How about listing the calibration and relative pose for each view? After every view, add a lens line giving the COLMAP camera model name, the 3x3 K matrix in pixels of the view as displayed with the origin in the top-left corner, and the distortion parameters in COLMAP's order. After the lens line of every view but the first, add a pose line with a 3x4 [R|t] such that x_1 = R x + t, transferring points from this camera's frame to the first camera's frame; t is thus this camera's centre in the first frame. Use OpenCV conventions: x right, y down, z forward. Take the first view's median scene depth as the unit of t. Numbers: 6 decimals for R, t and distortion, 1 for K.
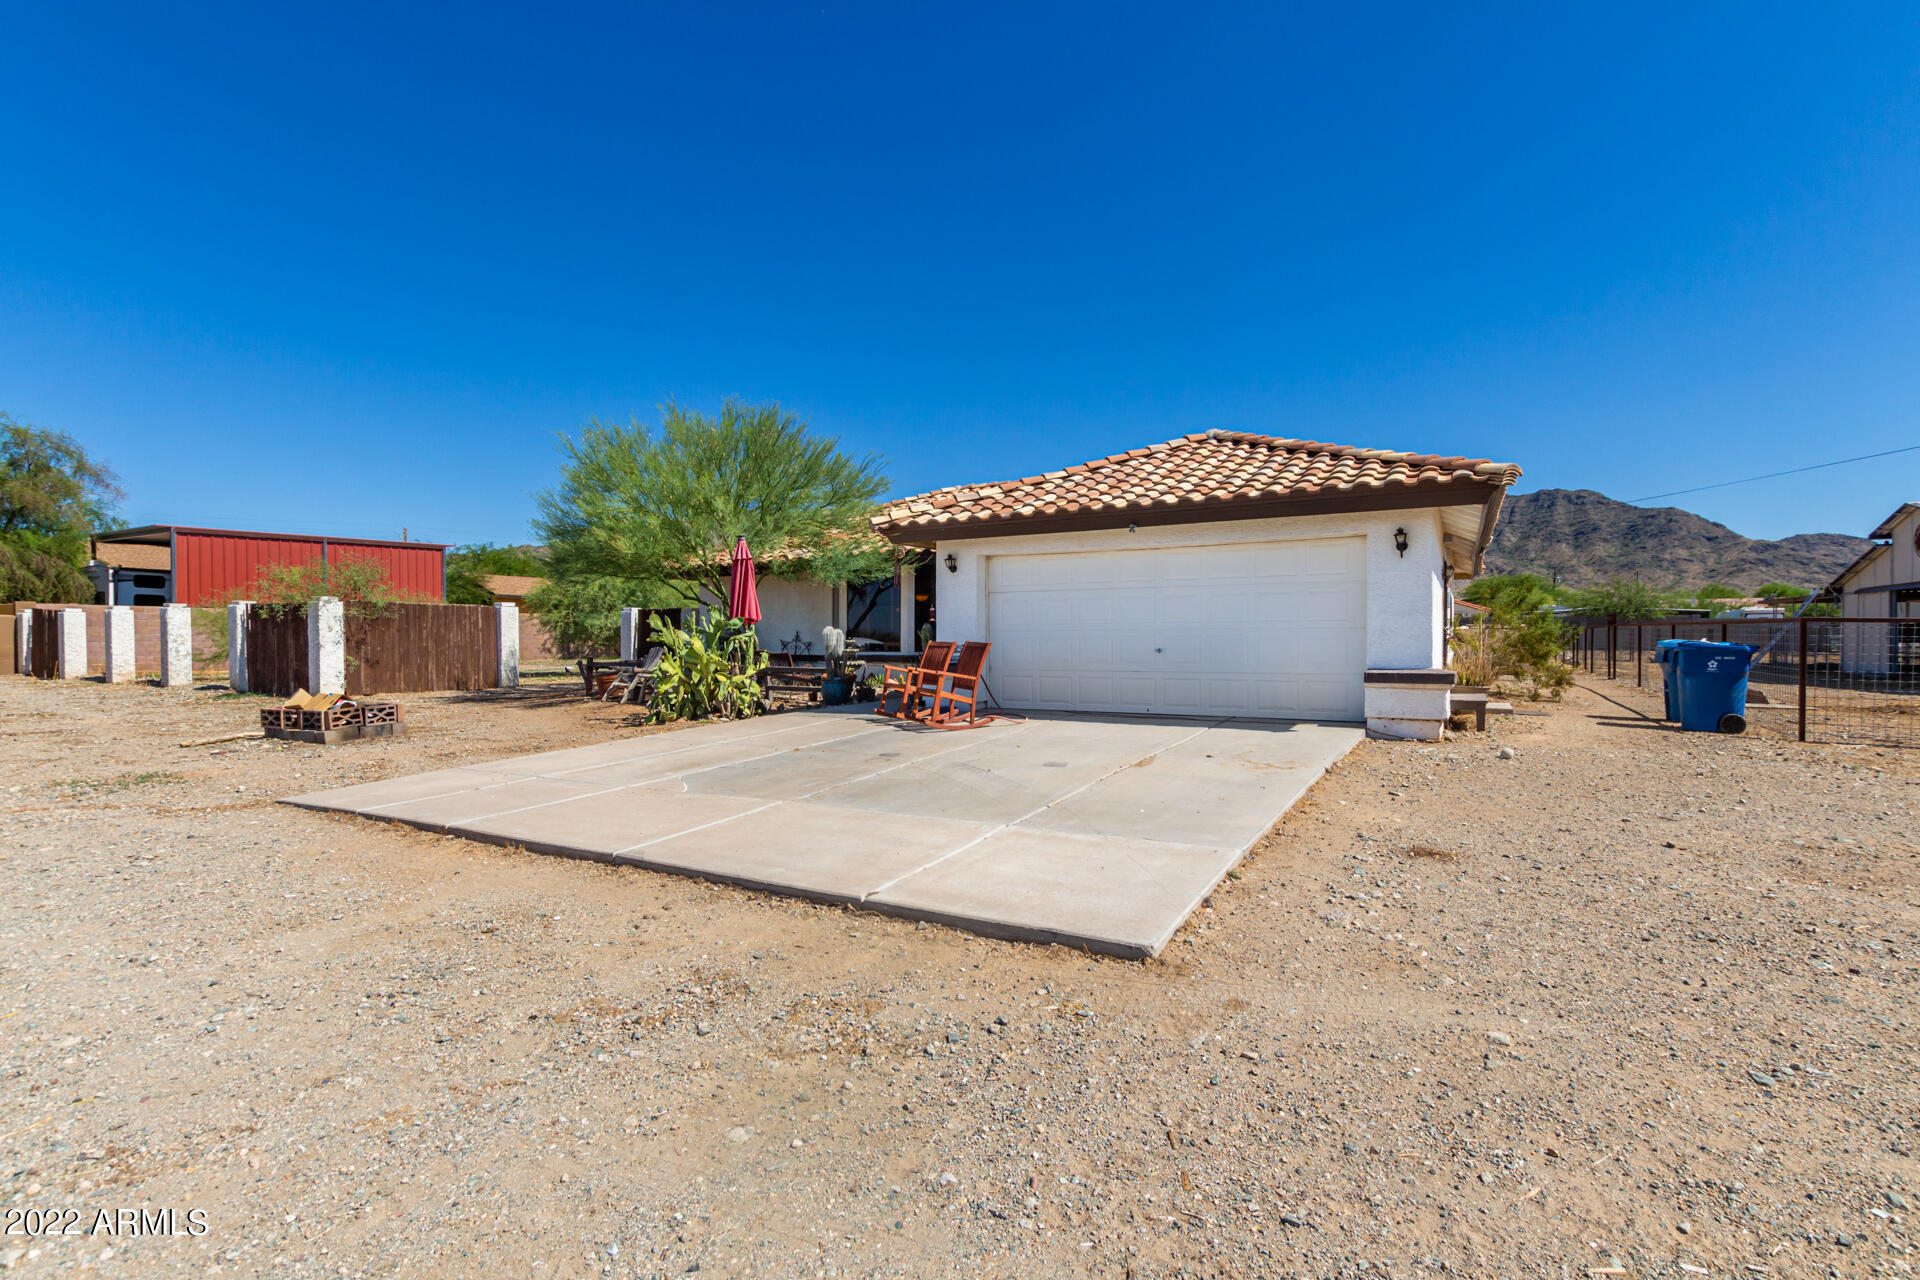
lens RADIAL K [[889.4, 0, 968.2], [0, 889.4, 647.2], [0, 0, 1]] dist [0.001724, -0.000491]
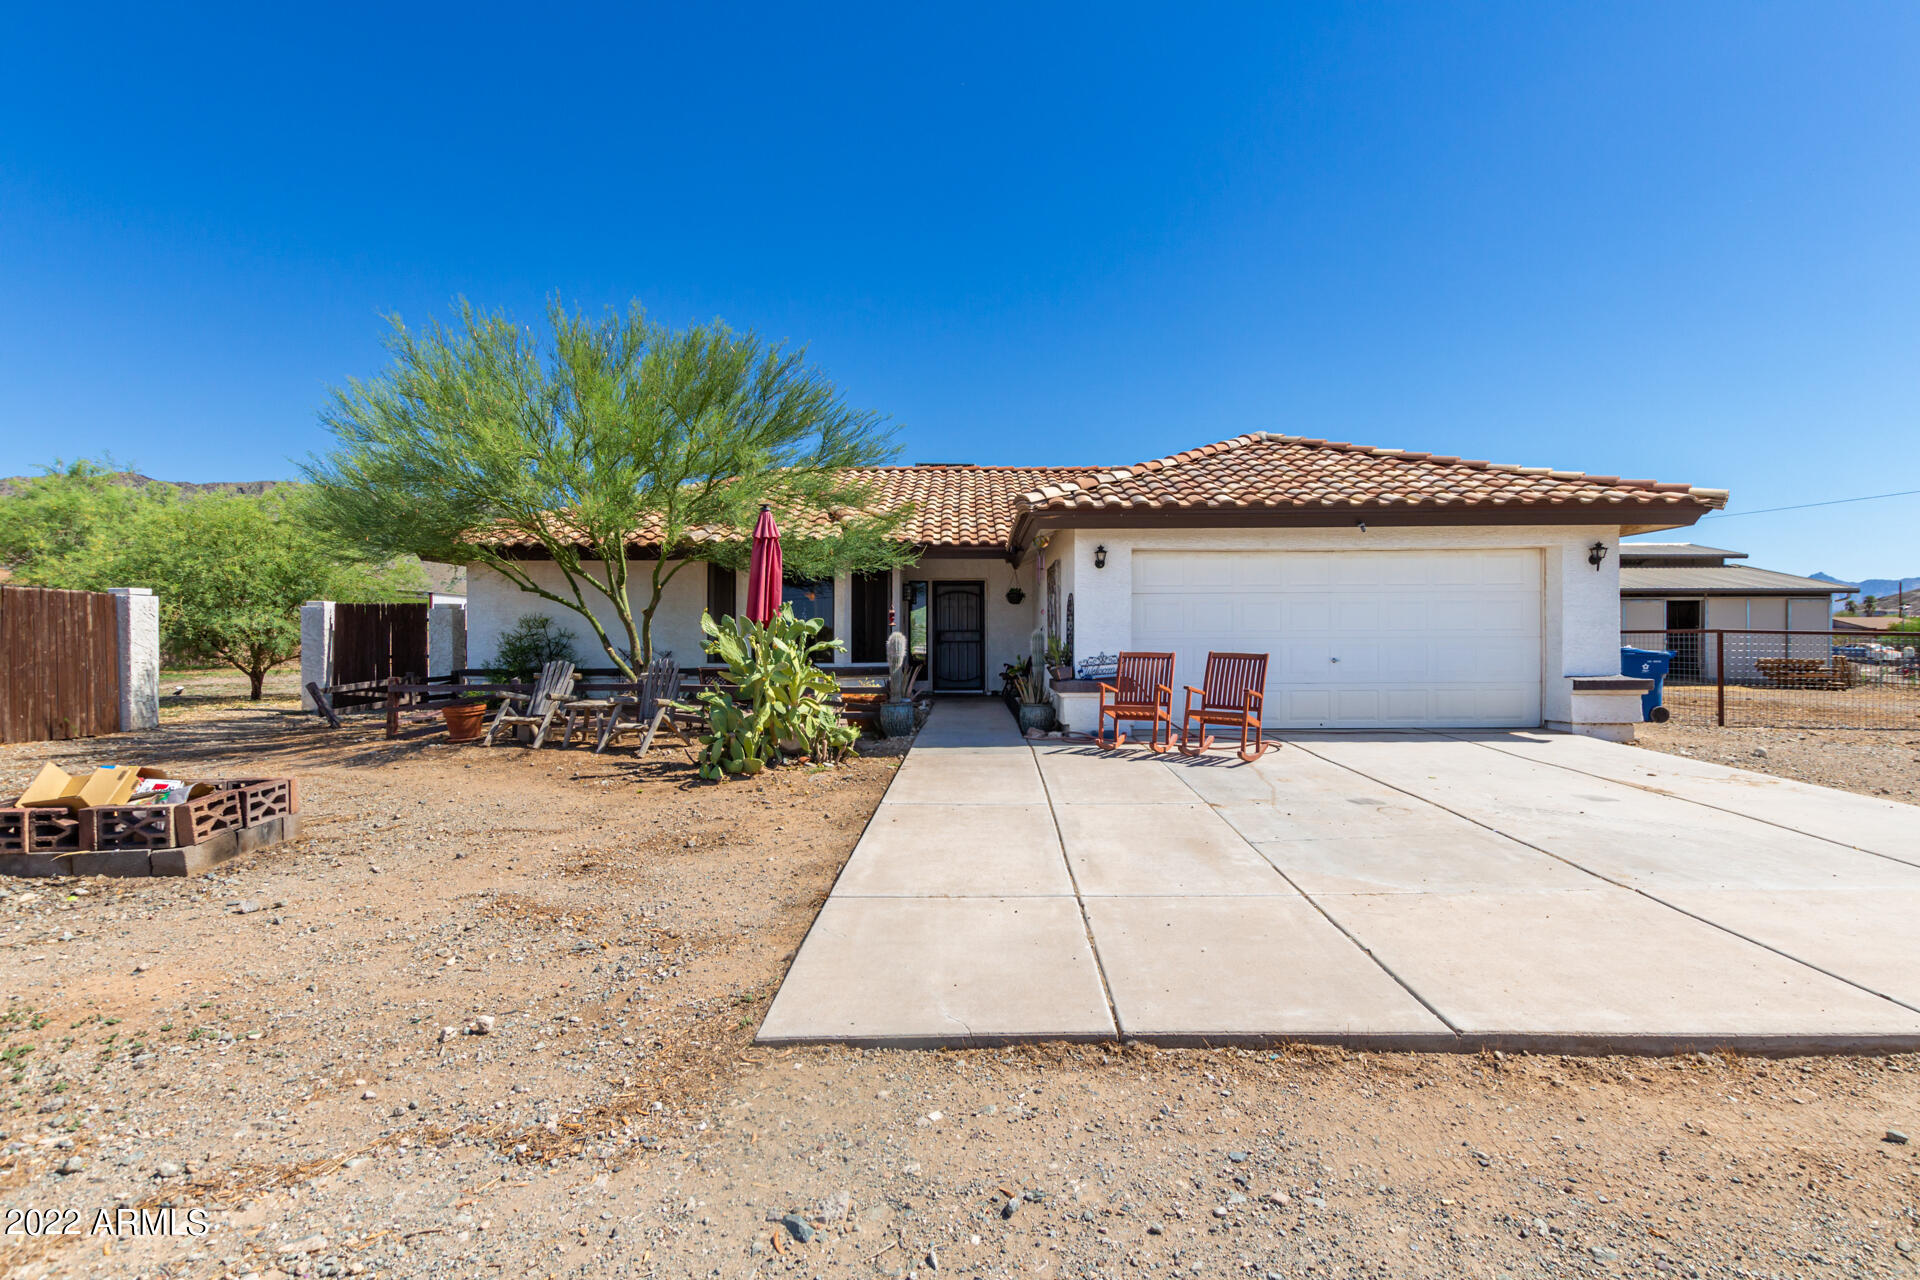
lens RADIAL K [[889.4, 0, 964.0], [0, 889.4, 647.8], [0, 0, 1]] dist [0.001724, -0.000491]
pose [[0.874283, -0.003823, 0.485402, -0.259523], [0.006237, 0.999975, -0.003358, -0.003933], [-0.485377, 0.005964, 0.874285, 0.167287]]
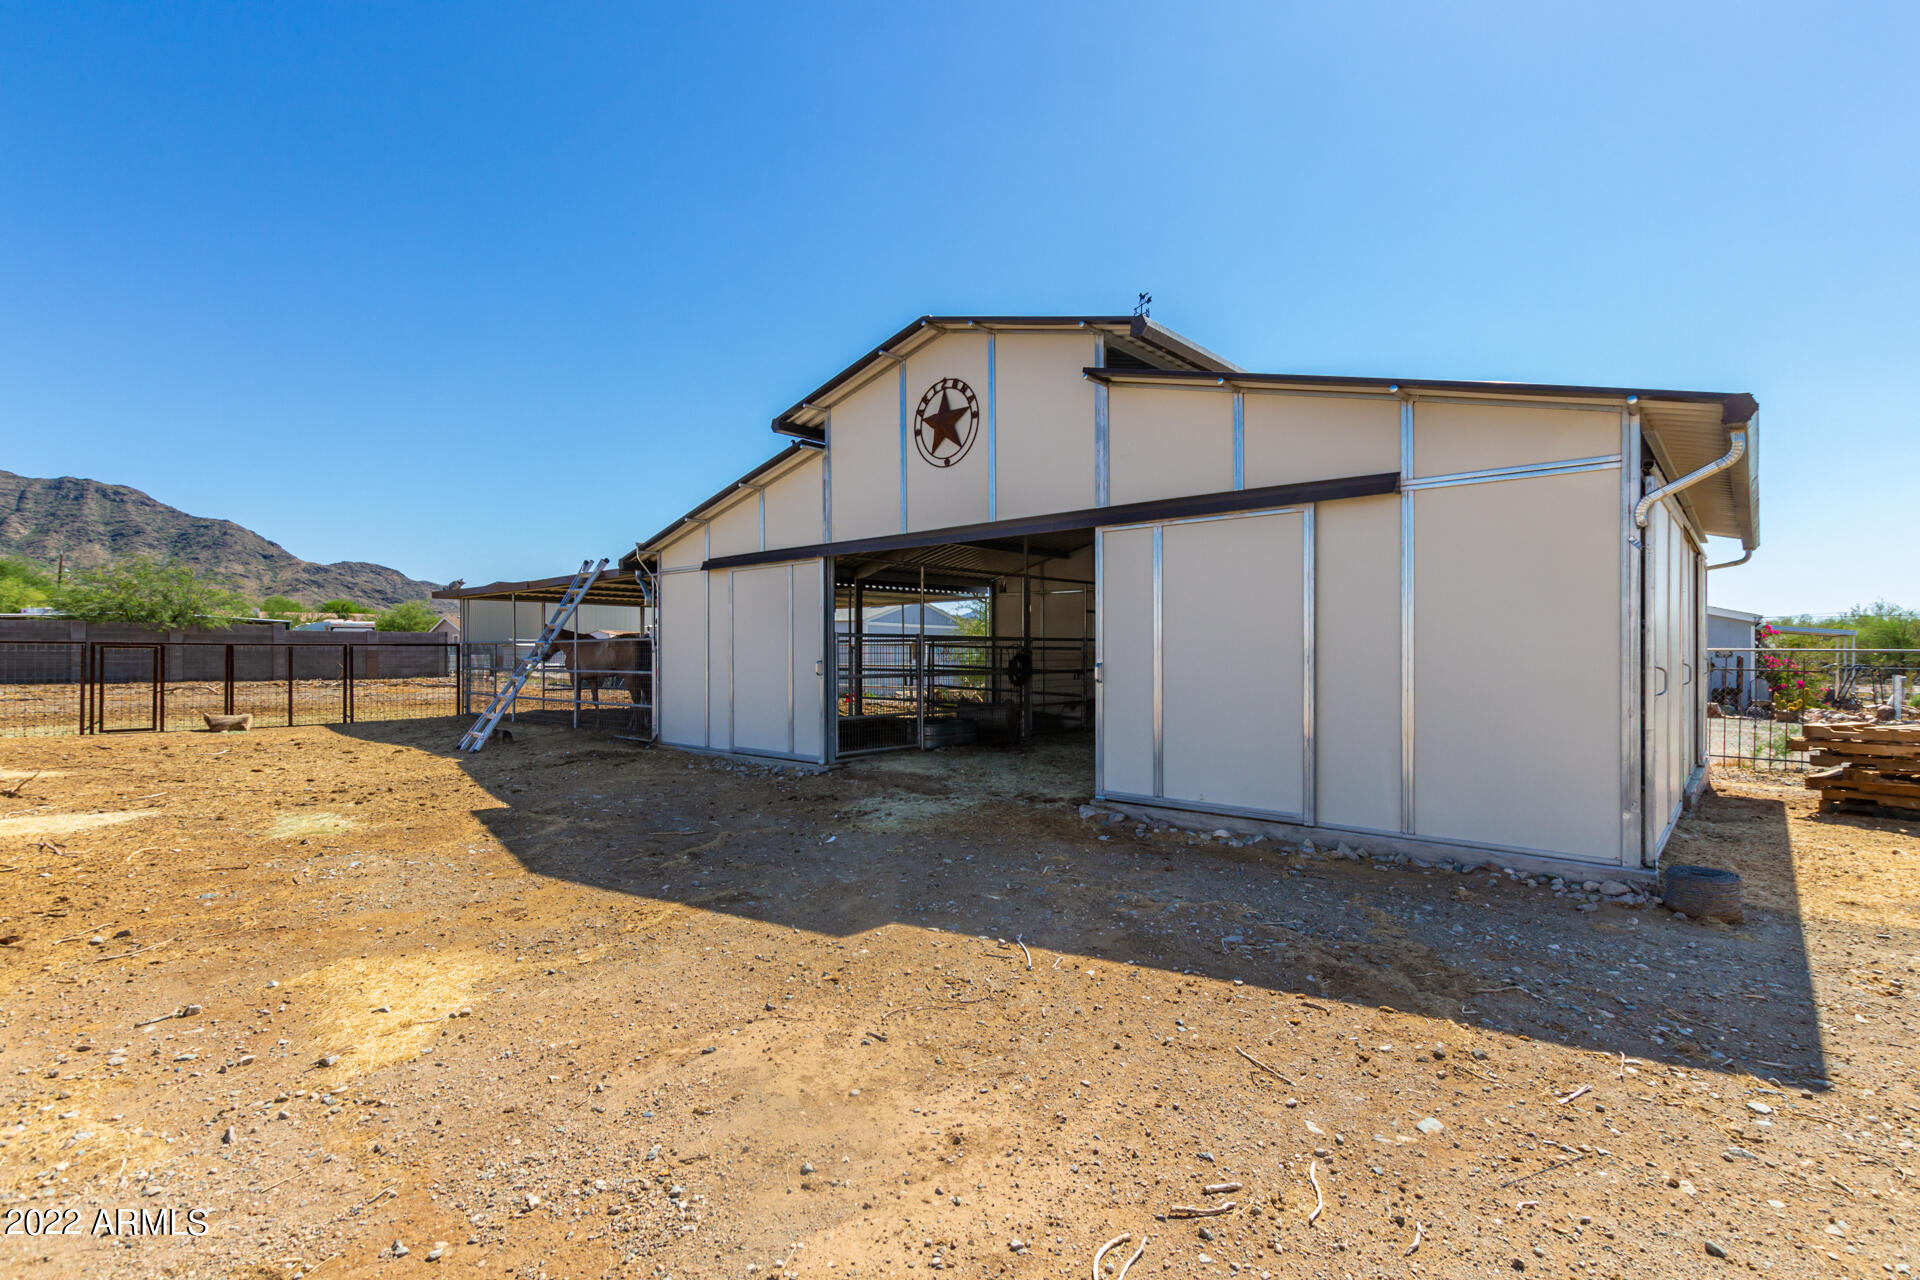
lens RADIAL K [[889.4, 0, 969.2], [0, 889.4, 653.4], [0, 0, 1]] dist [0.001724, -0.000491]
pose [[0.206010, -0.000192, 0.978550, 0.649731], [0.012064, 0.999924, -0.002344, -0.018372], [-0.978475, 0.012288, 0.205997, 0.852074]]
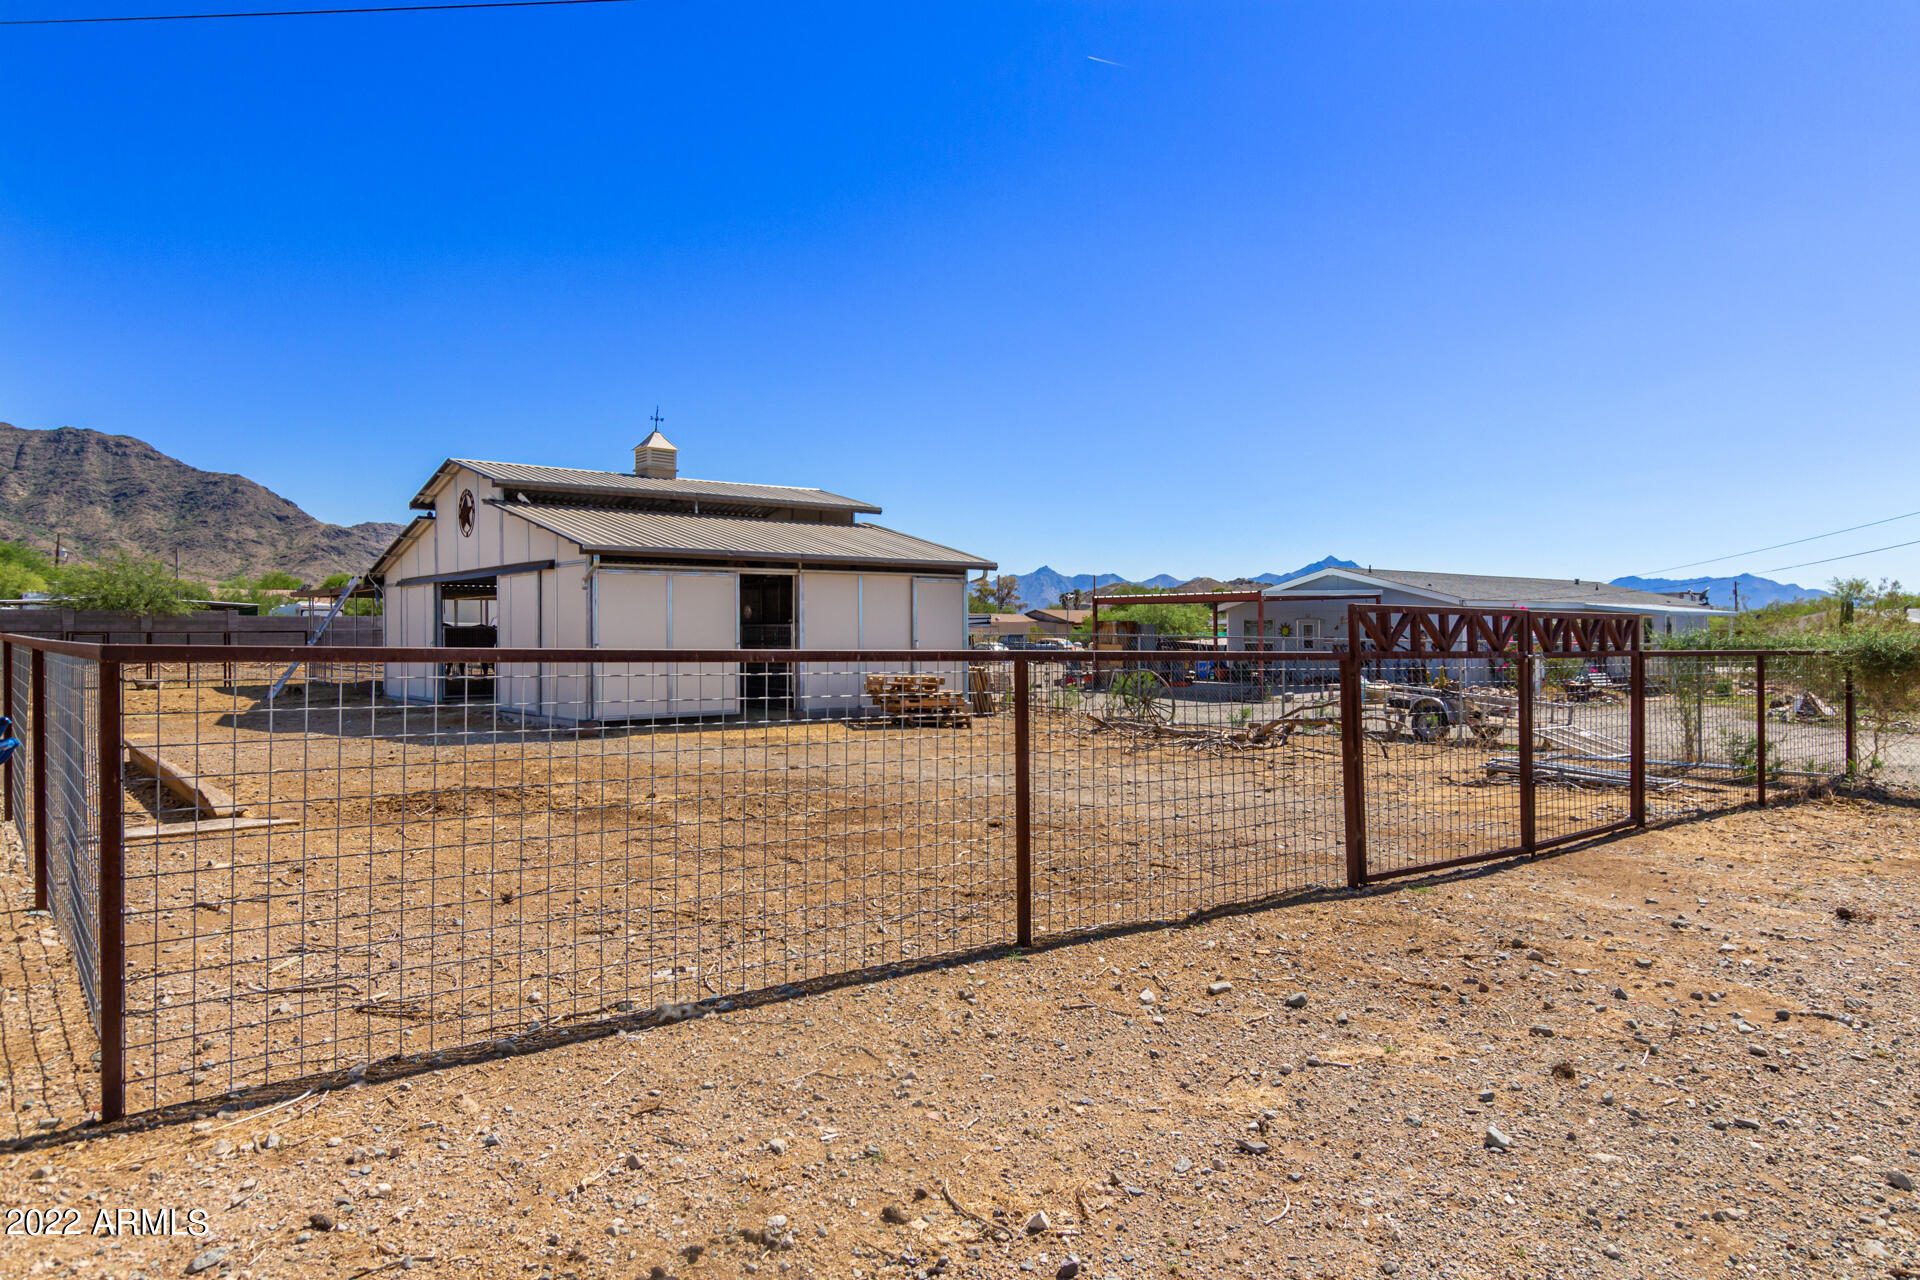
lens RADIAL K [[1204.0, 0, 979.6], [0, 1204.0, 644.1], [0, 0, 1]] dist [0.004514, -0.003741]
pose [[0.345212, -0.009714, 0.938474, 0.284834], [0.015123, 0.999874, 0.004787, -0.013087], [-0.938403, 0.012540, 0.345316, 0.262566]]
